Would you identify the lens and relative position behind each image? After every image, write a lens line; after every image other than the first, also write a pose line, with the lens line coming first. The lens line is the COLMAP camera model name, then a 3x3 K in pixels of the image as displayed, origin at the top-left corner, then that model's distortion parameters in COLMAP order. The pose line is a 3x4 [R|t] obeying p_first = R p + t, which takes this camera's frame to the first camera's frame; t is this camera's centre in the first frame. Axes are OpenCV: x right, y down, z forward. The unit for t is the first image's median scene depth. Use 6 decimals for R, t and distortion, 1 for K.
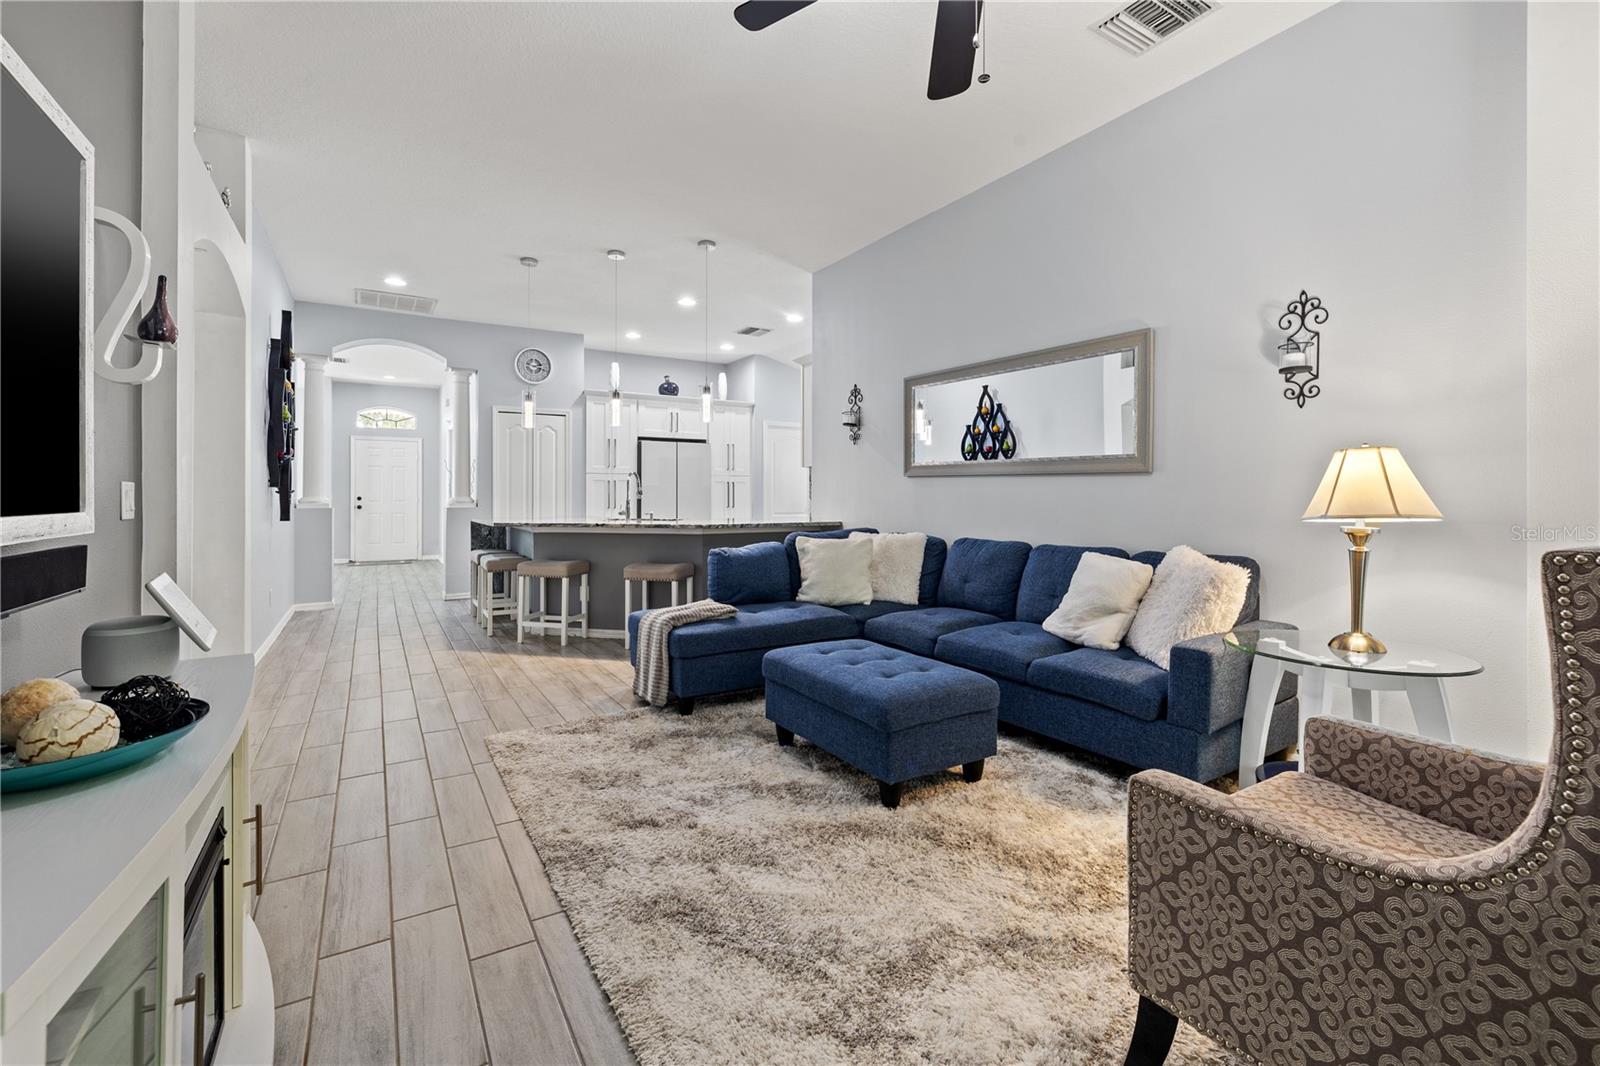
lens RADIAL K [[679.3, 0, 787.8], [0, 679.3, 499.4], [0, 0, 1]] dist [0.002154, -0.000280]
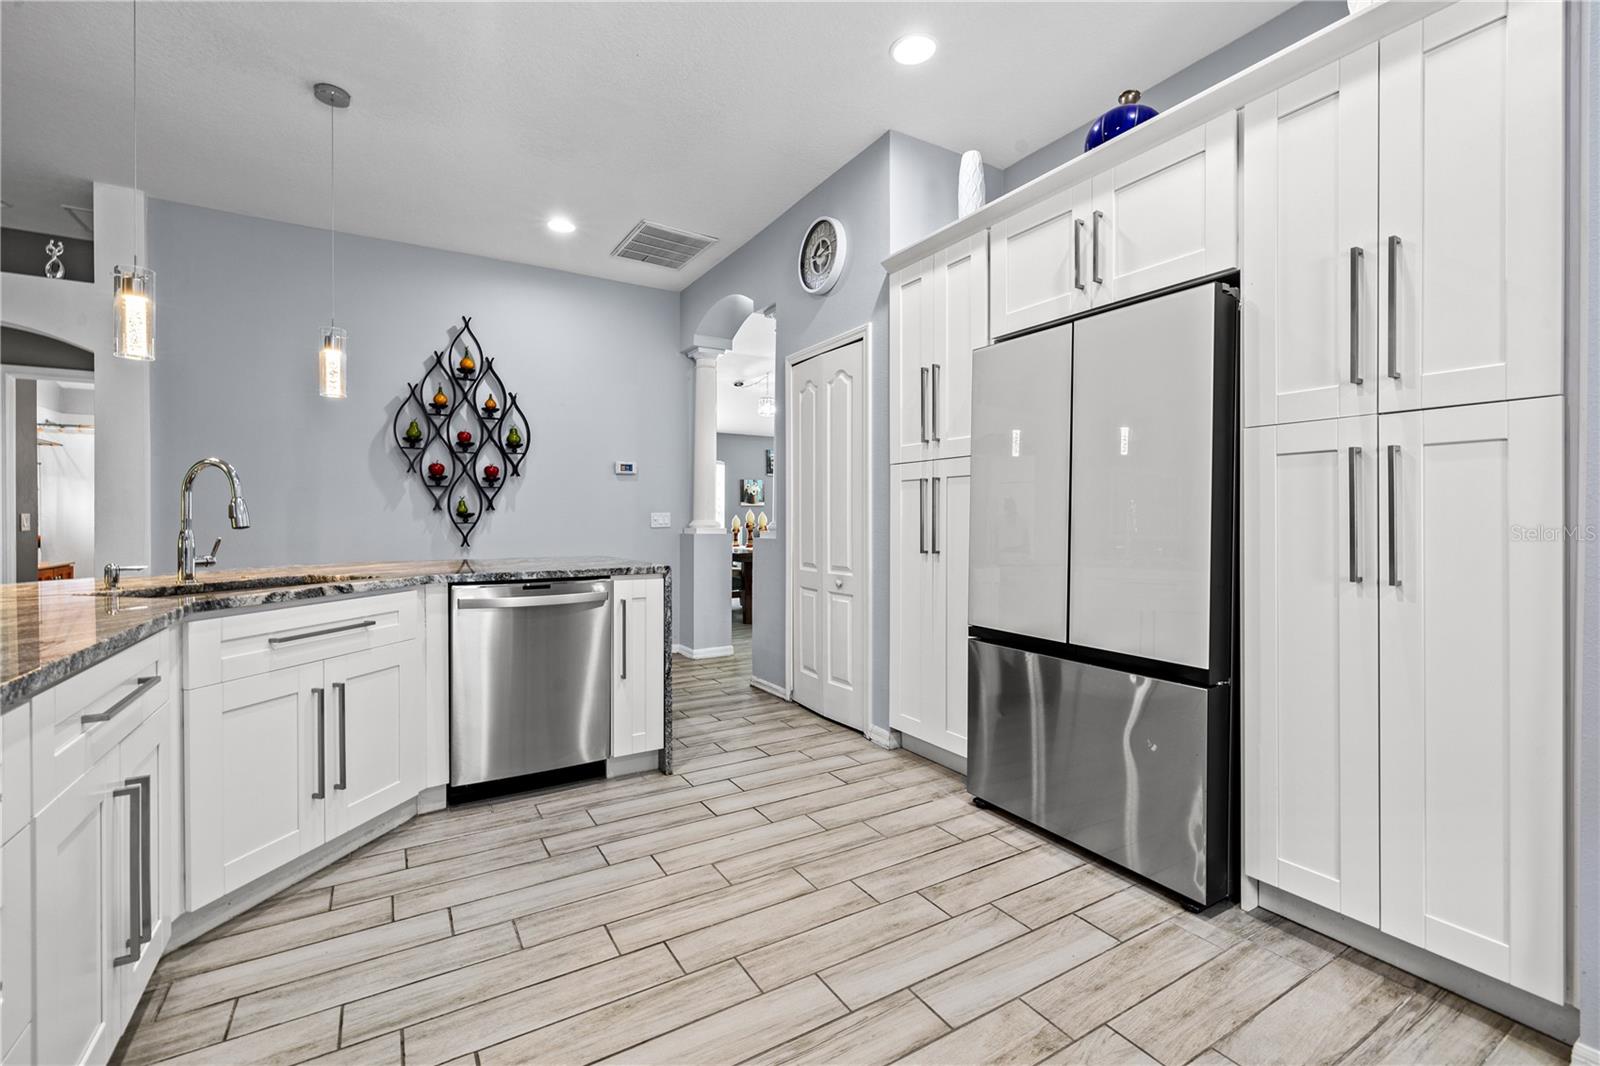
lens RADIAL K [[679.3, 0, 791.5], [0, 679.3, 525.8], [0, 0, 1]] dist [0.002154, -0.000280]
pose [[-0.008989, 0.007221, -0.999934, 0.116861], [-0.003154, 0.999969, 0.007250, -0.004397], [0.999955, 0.003219, -0.008966, 0.951660]]
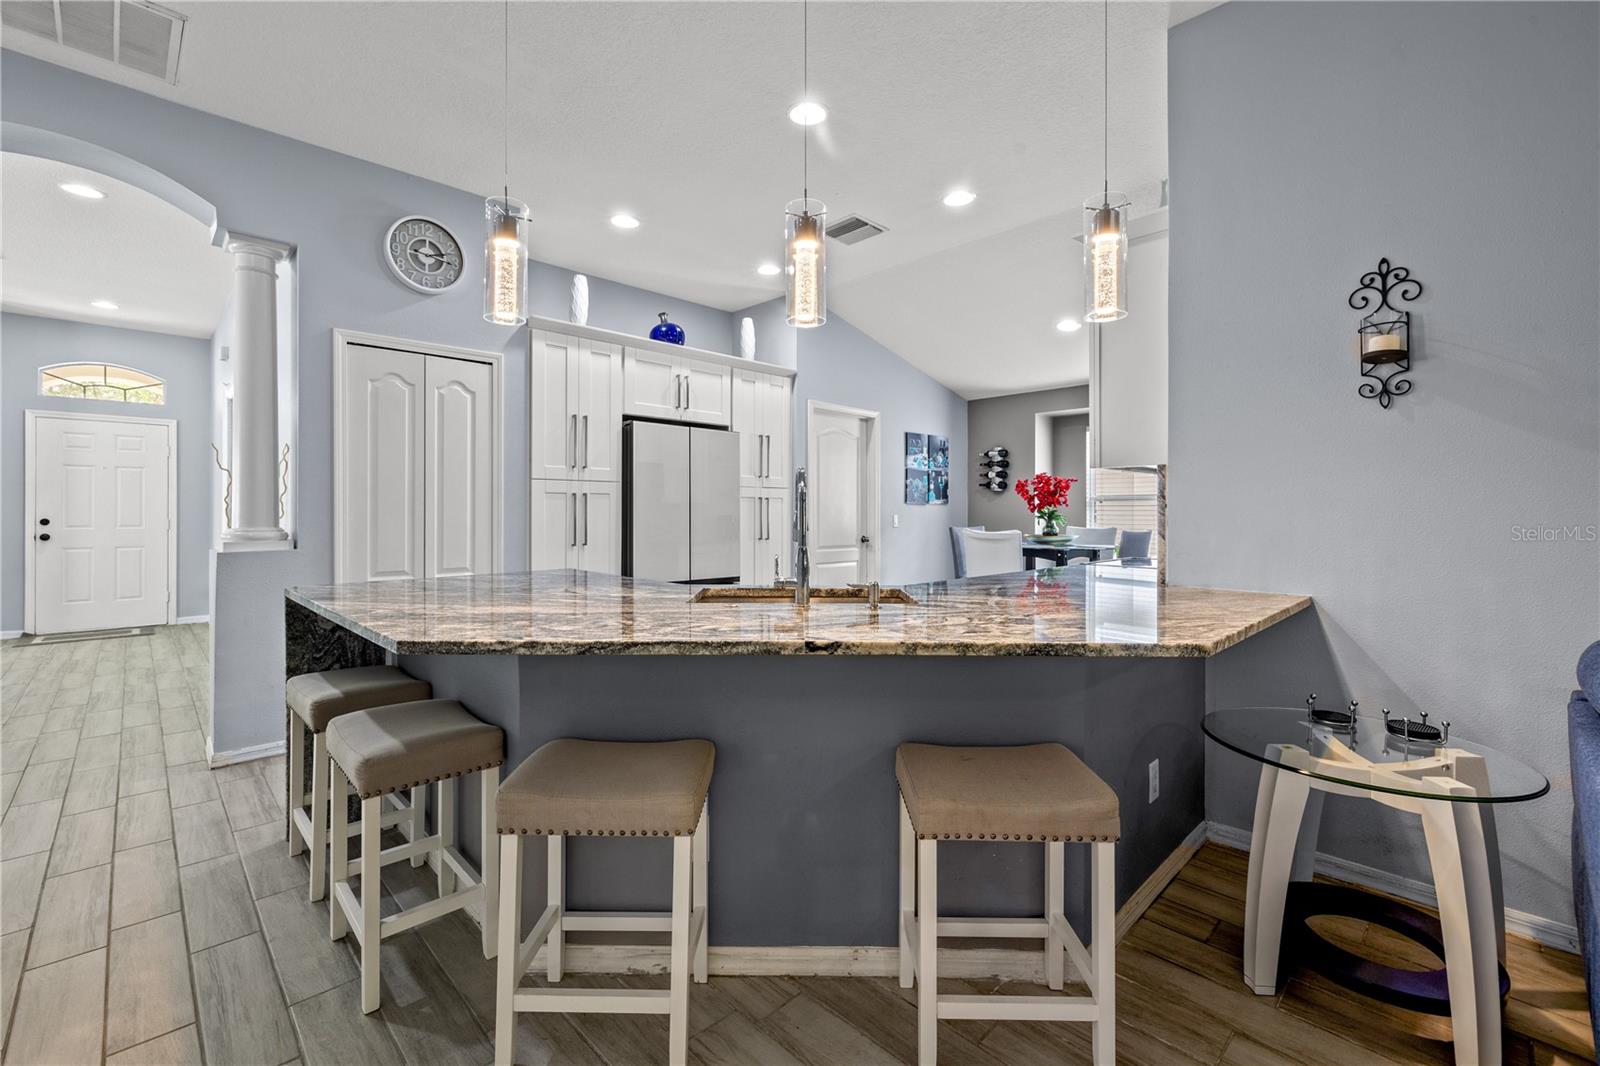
lens RADIAL K [[679.3, 0, 783.2], [0, 679.3, 513.6], [0, 0, 1]] dist [0.002154, -0.000280]
pose [[0.976689, -0.005133, 0.214596, -0.224002], [0.004200, 0.999980, 0.004803, -0.014628], [-0.214616, -0.003790, 0.976691, 0.459585]]
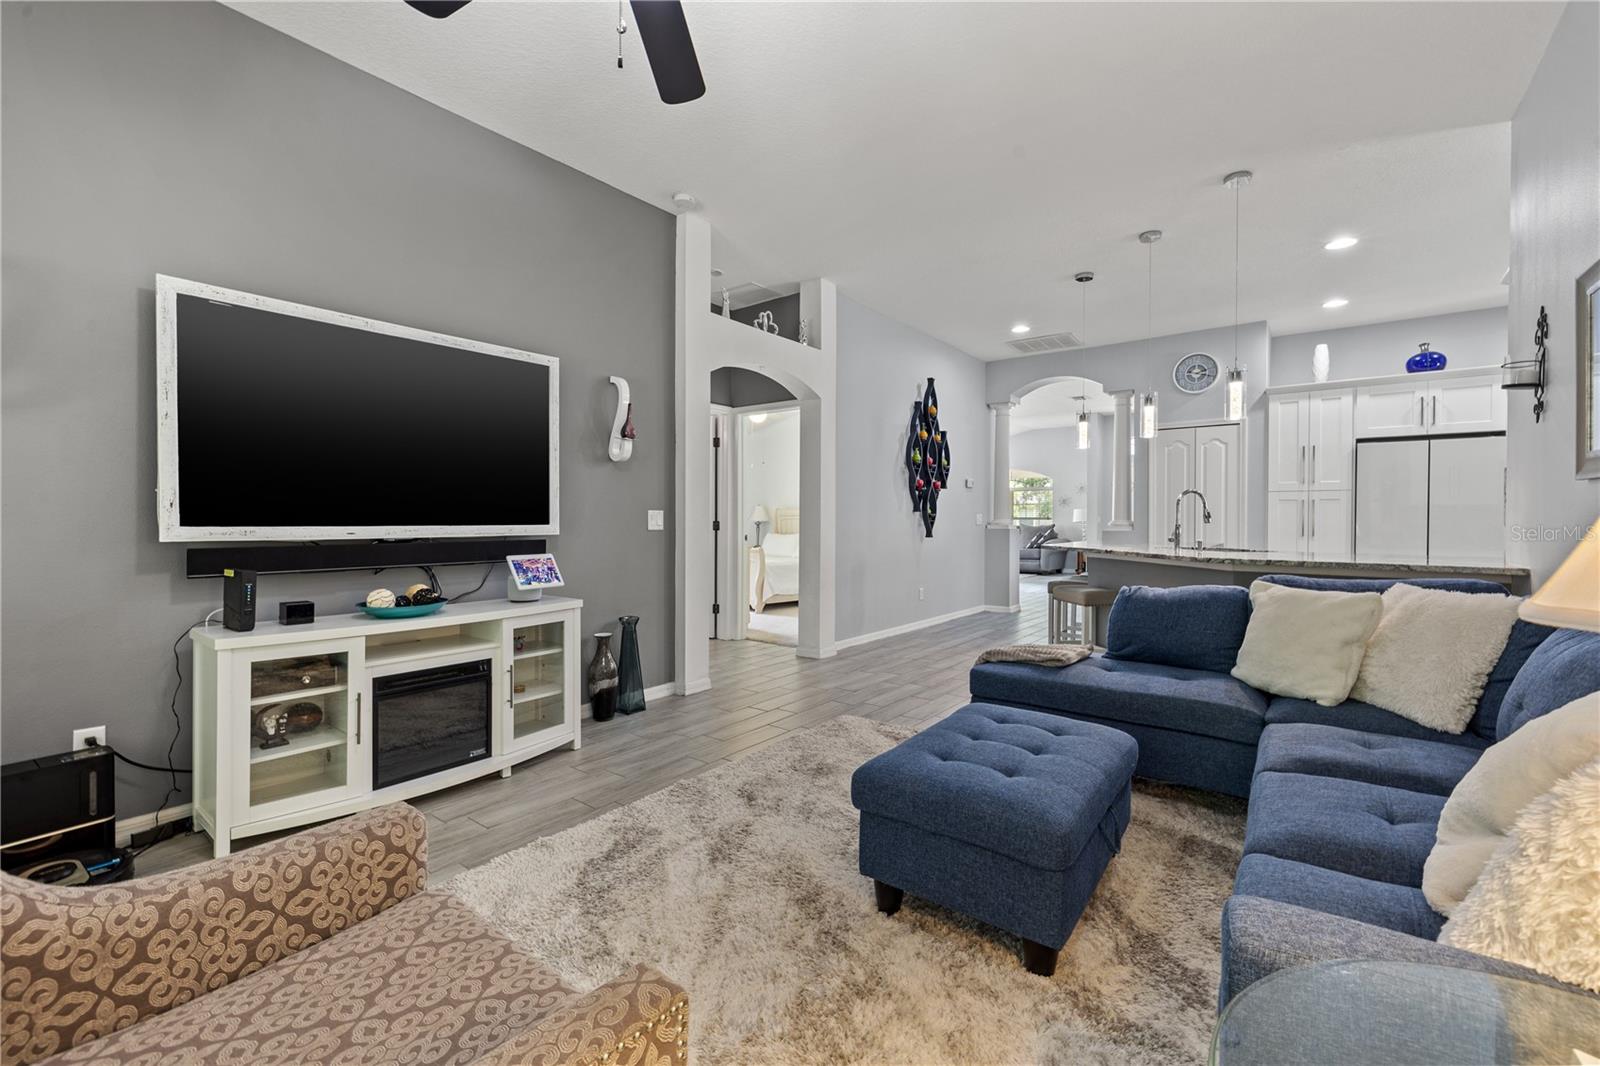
lens RADIAL K [[679.3, 0, 788.7], [0, 679.3, 519.8], [0, 0, 1]] dist [0.002154, -0.000280]
pose [[0.348759, 0.002118, -0.937210, 0.261828], [-0.007619, 0.999971, -0.000576, -0.000527], [0.937181, 0.007342, 0.348765, 0.188048]]
